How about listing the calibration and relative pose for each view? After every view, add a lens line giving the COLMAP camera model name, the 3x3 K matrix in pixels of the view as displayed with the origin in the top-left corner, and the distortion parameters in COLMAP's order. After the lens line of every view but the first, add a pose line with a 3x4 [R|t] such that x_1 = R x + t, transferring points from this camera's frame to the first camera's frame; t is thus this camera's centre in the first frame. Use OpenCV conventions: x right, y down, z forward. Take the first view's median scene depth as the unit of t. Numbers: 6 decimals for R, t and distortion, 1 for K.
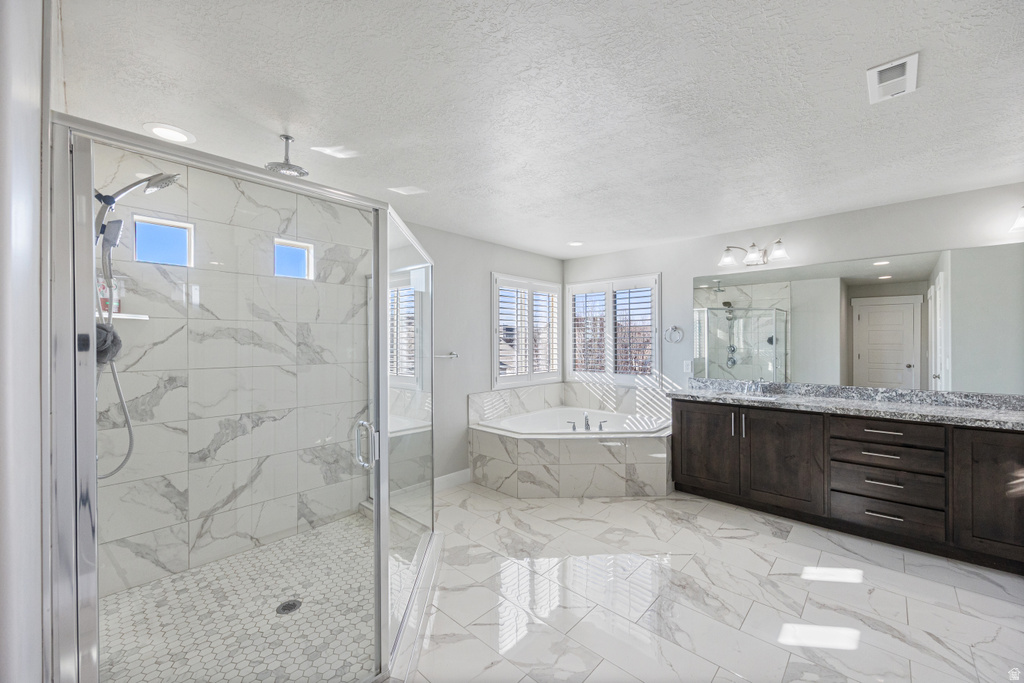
lens RADIAL K [[400.0, 0, 513.3], [0, 400.0, 340.1], [0, 0, 1]] dist [0.002599, -0.000150]
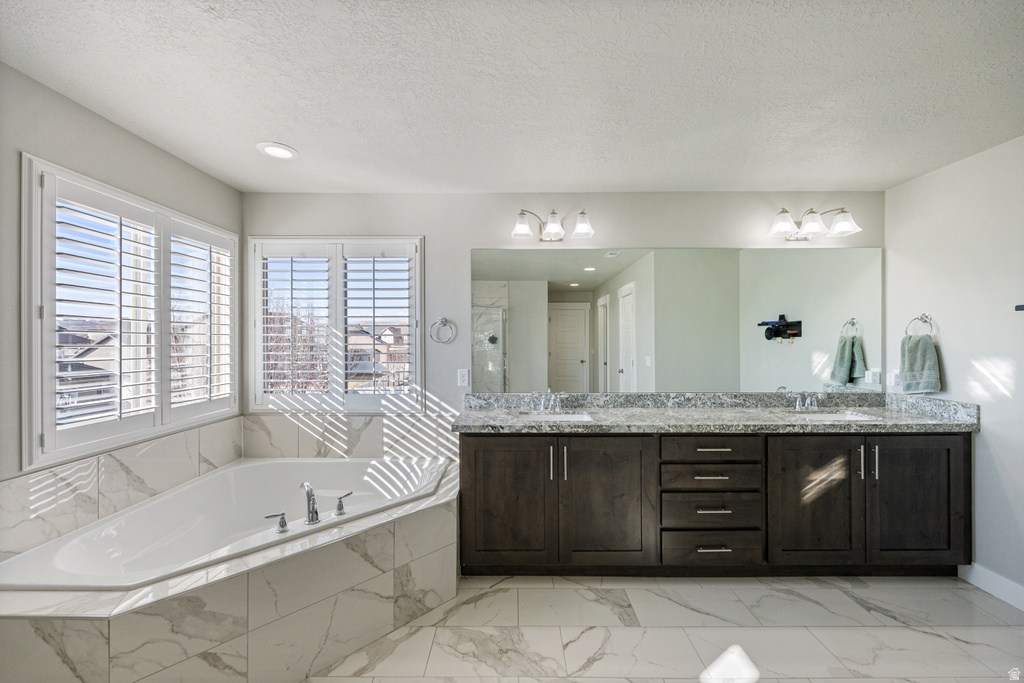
lens RADIAL K [[400.0, 0, 508.8], [0, 400.0, 342.1], [0, 0, 1]] dist [0.002599, -0.000150]
pose [[0.735569, -0.000924, 0.677449, 0.032664], [-0.003847, 0.999977, 0.005540, 0.001062], [-0.677439, -0.006681, 0.735549, 0.525735]]
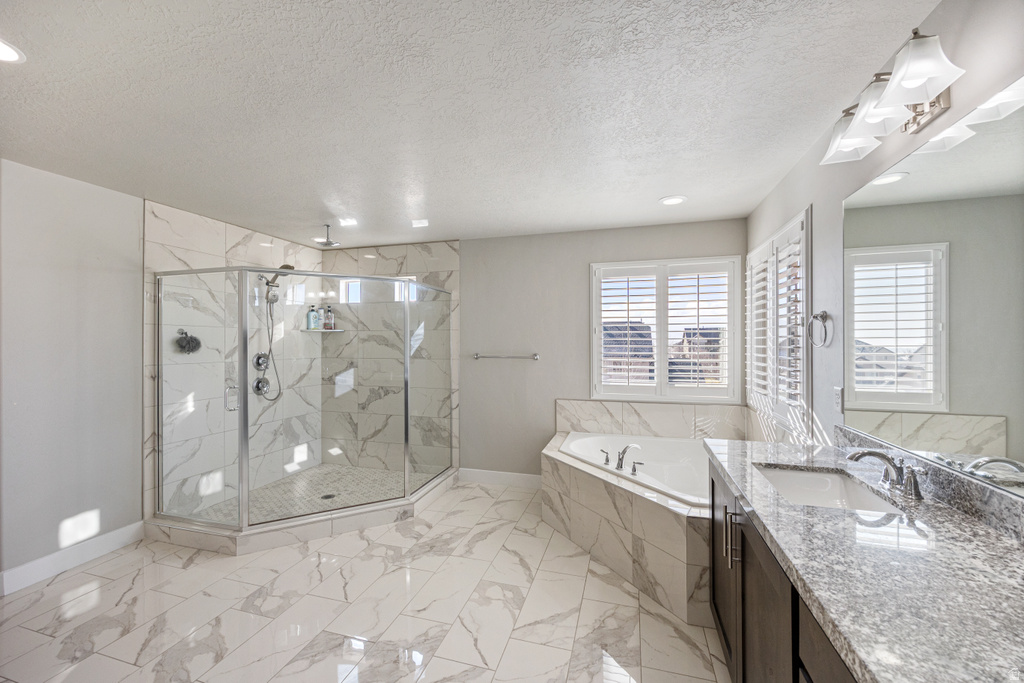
lens RADIAL K [[400.0, 0, 513.5], [0, 400.0, 340.3], [0, 0, 1]] dist [0.002599, -0.000150]
pose [[0.450389, -0.003098, -0.892827, 0.805409], [0.003364, 0.999993, -0.001773, -0.002537], [0.892826, -0.002205, 0.450396, 0.562495]]
